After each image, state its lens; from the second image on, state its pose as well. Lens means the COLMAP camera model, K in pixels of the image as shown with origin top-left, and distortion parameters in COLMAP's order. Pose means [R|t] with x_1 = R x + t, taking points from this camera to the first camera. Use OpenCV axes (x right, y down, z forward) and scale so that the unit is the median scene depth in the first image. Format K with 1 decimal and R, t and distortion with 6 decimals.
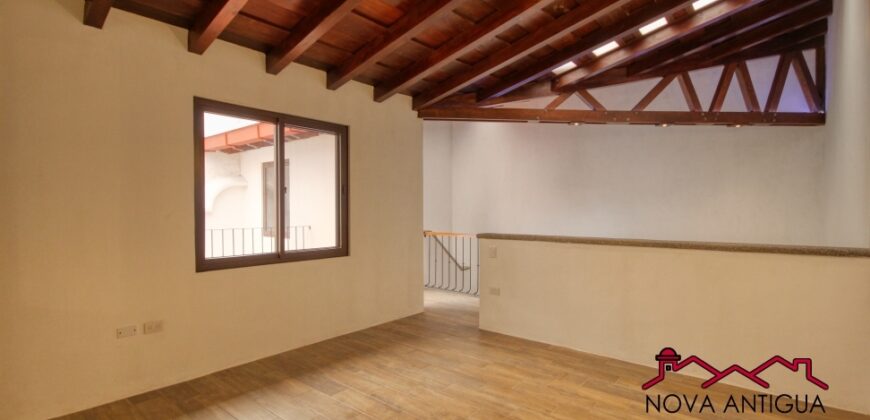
lens RADIAL K [[402.7, 0, 439.1], [0, 402.7, 215.5], [0, 0, 1]] dist [-0.002494, 0.000226]
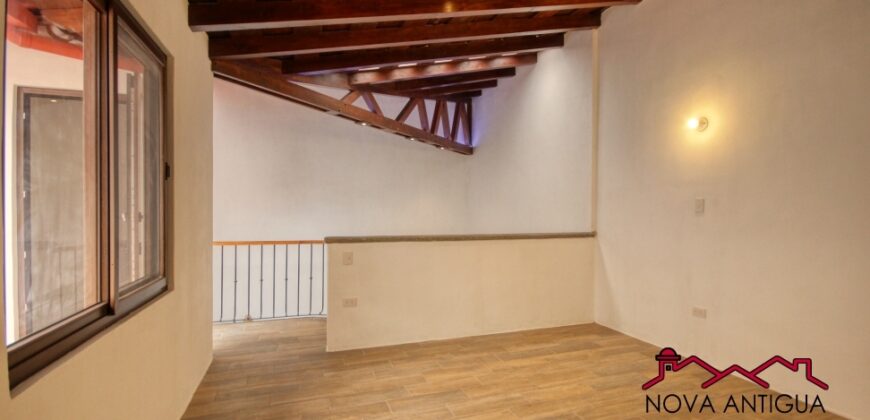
lens RADIAL K [[402.7, 0, 439.1], [0, 402.7, 215.5], [0, 0, 1]] dist [-0.002494, 0.000226]
pose [[0.508835, -0.008626, 0.860821, -0.581743], [0.007114, 0.999958, 0.005815, -0.004884], [-0.860834, 0.003165, 0.508875, 0.445244]]
